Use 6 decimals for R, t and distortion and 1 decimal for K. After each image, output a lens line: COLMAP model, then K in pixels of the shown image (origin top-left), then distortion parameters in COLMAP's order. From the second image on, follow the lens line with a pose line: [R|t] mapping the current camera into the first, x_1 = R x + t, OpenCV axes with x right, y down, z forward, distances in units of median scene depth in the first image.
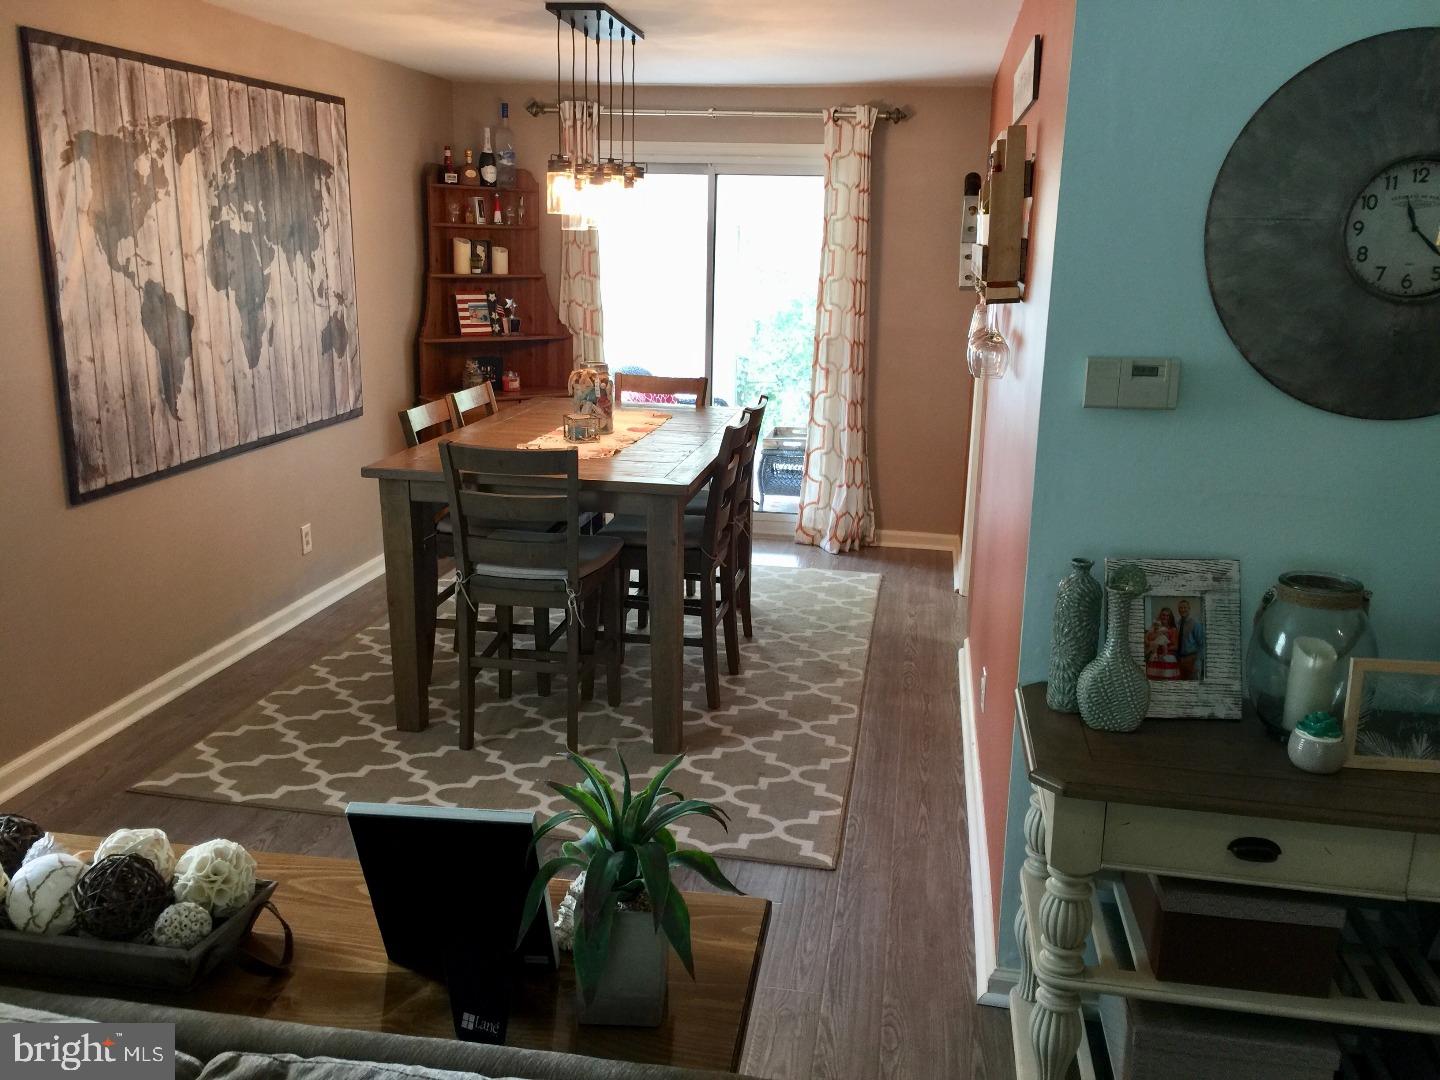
lens RADIAL K [[1232.2, 0, 716.9], [0, 1232.2, 543.4], [0, 0, 1]] dist [0.069015, -0.089648]
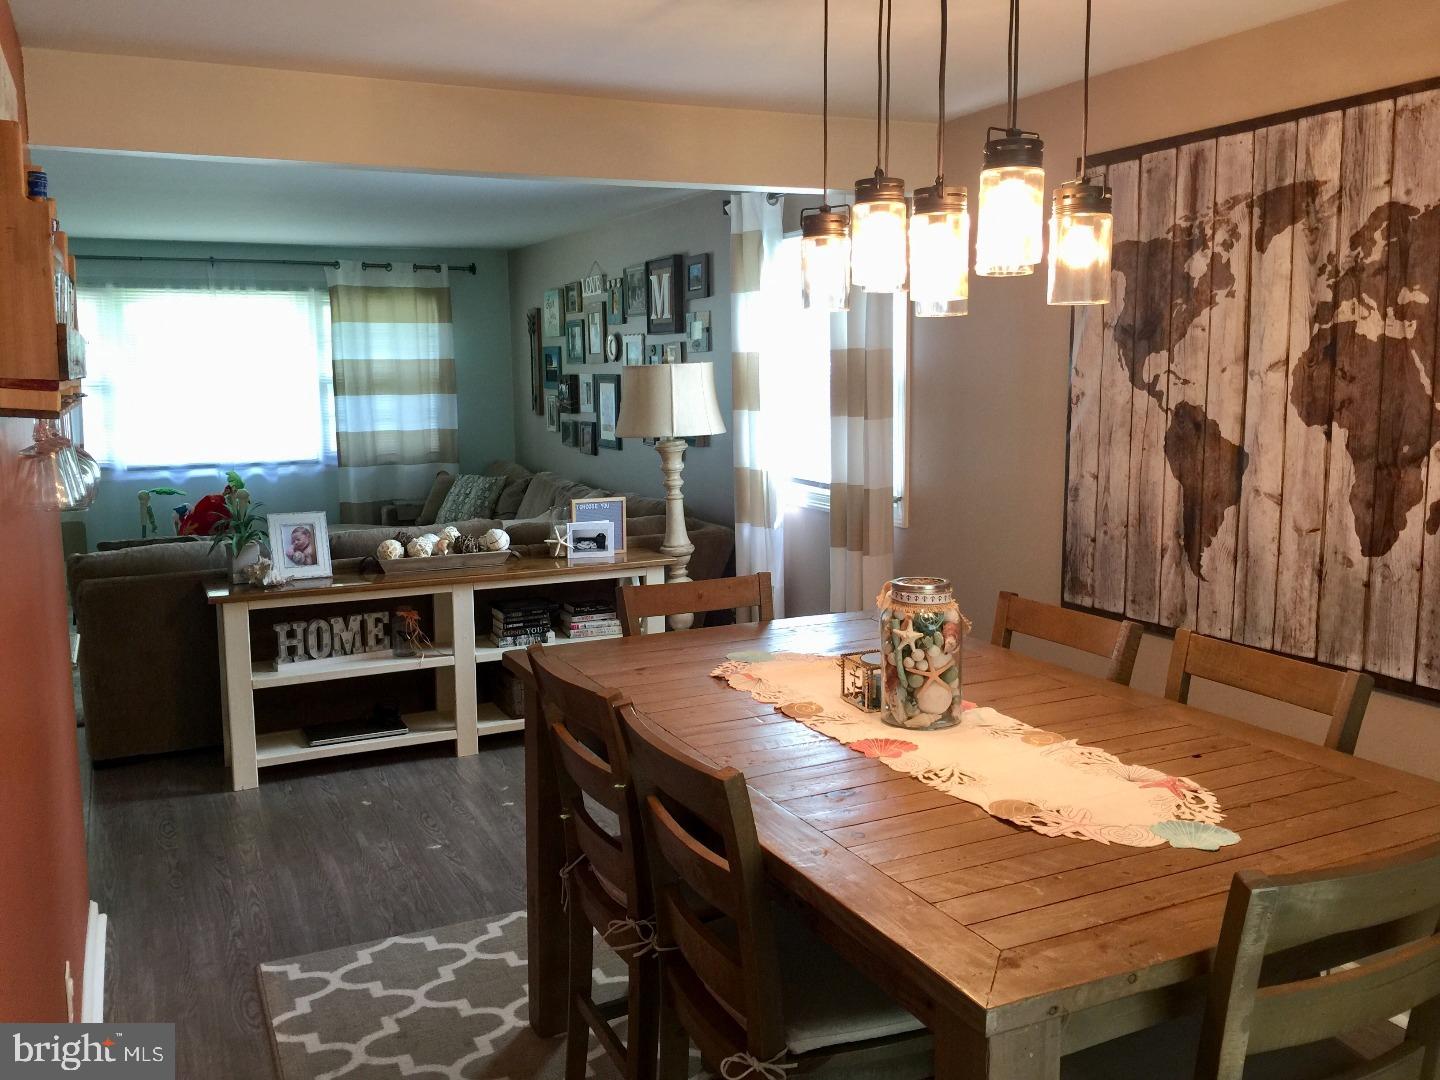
lens RADIAL K [[1232.2, 0, 723.7], [0, 1232.2, 533.0], [0, 0, 1]] dist [0.069015, -0.089648]
pose [[-0.814840, 0.067180, -0.575781, 0.270086], [-0.146363, 0.937238, 0.316485, -0.340963], [0.560905, 0.342158, -0.753866, 1.459596]]
